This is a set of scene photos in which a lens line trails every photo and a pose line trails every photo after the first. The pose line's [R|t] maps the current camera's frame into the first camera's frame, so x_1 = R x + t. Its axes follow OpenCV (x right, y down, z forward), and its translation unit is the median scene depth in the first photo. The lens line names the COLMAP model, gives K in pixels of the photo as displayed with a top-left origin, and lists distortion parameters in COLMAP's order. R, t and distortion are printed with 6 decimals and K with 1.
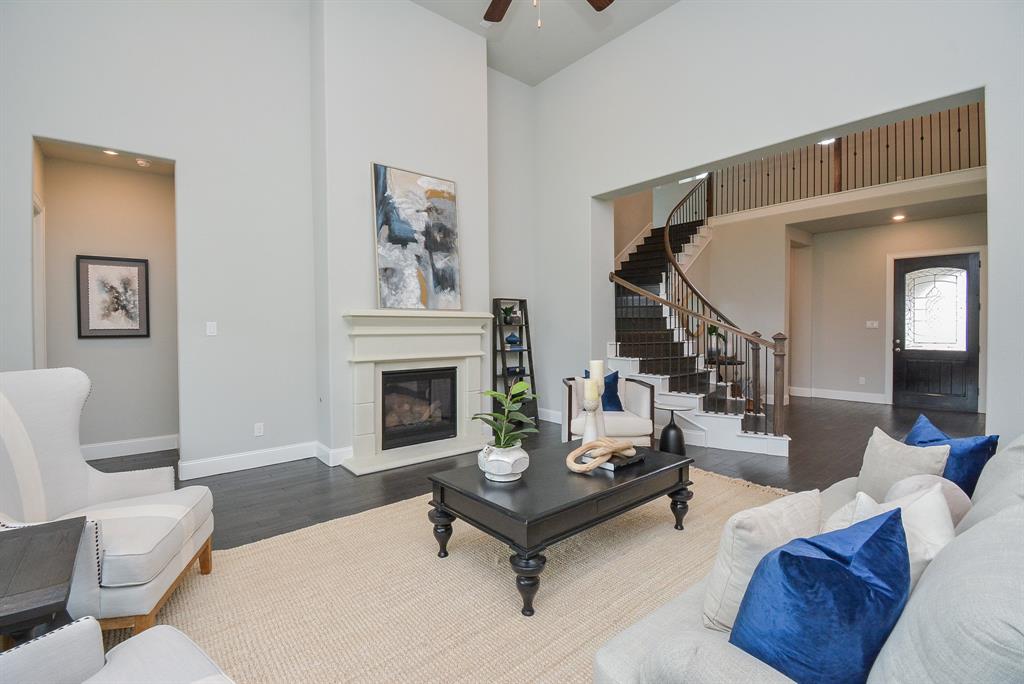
lens RADIAL K [[467.7, 0, 504.9], [0, 467.7, 341.7], [0, 0, 1]] dist [0.002167, -0.000231]
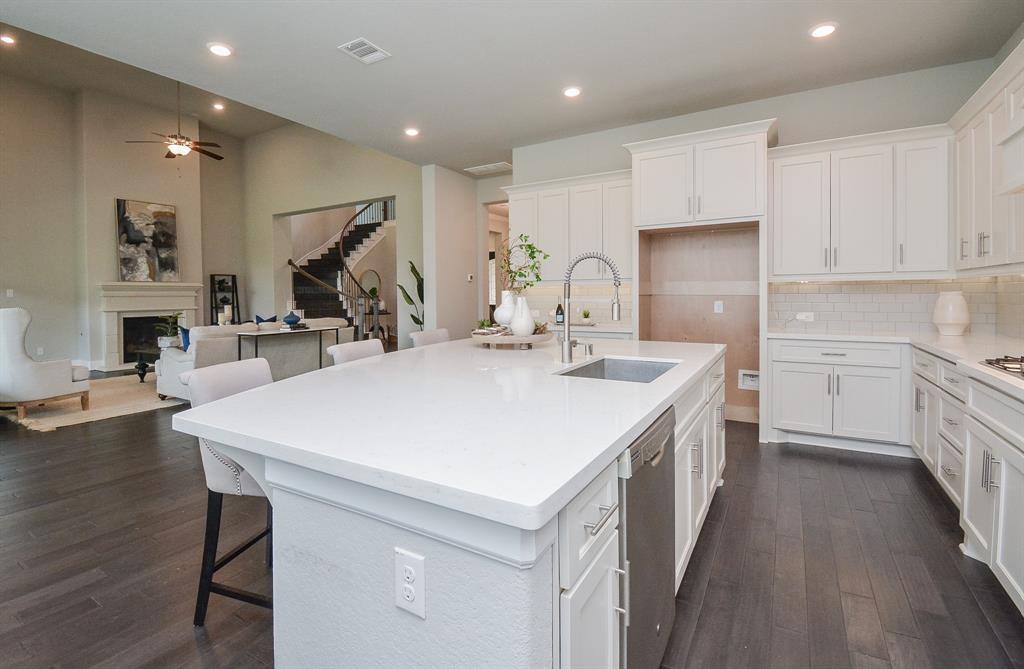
lens RADIAL K [[486.8, 0, 505.3], [0, 486.8, 306.1], [0, 0, 1]] dist [-0.034683, -0.001061]
pose [[0.938016, -0.013035, 0.346348, 0.441971], [0.016416, 0.999842, -0.006830, 0.054990], [-0.346204, 0.012092, 0.938081, -1.108604]]
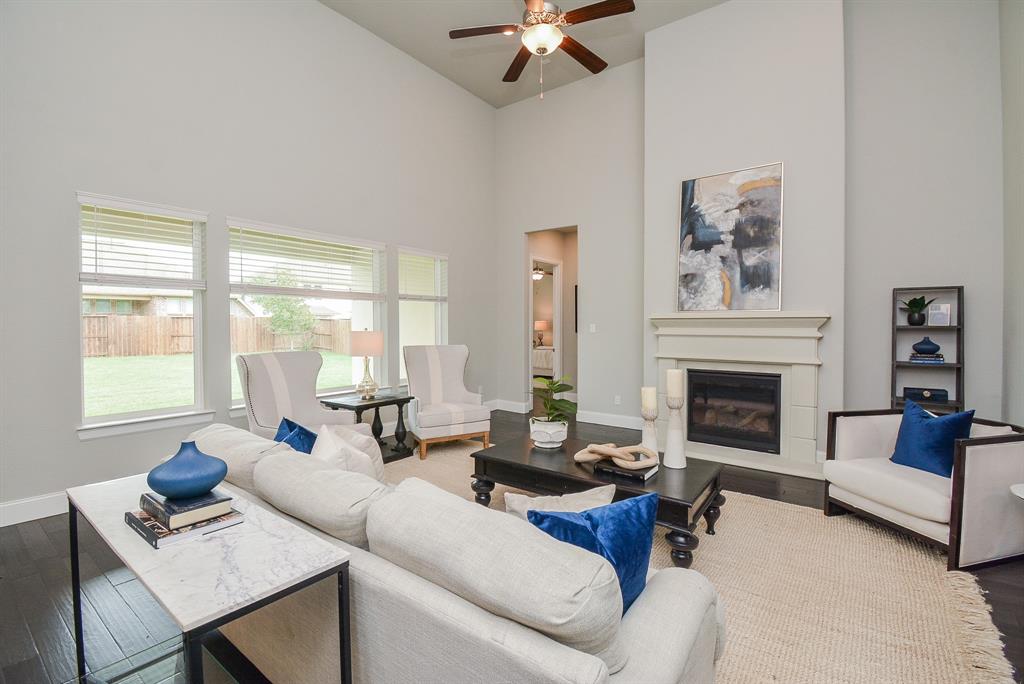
lens RADIAL K [[467.7, 0, 509.1], [0, 467.7, 343.8], [0, 0, 1]] dist [0.002167, -0.000231]
pose [[0.210226, 0.040521, -0.976813, 0.701849], [-0.032688, 0.998873, 0.034401, -0.018129], [0.977106, 0.024698, 0.211314, 0.351353]]
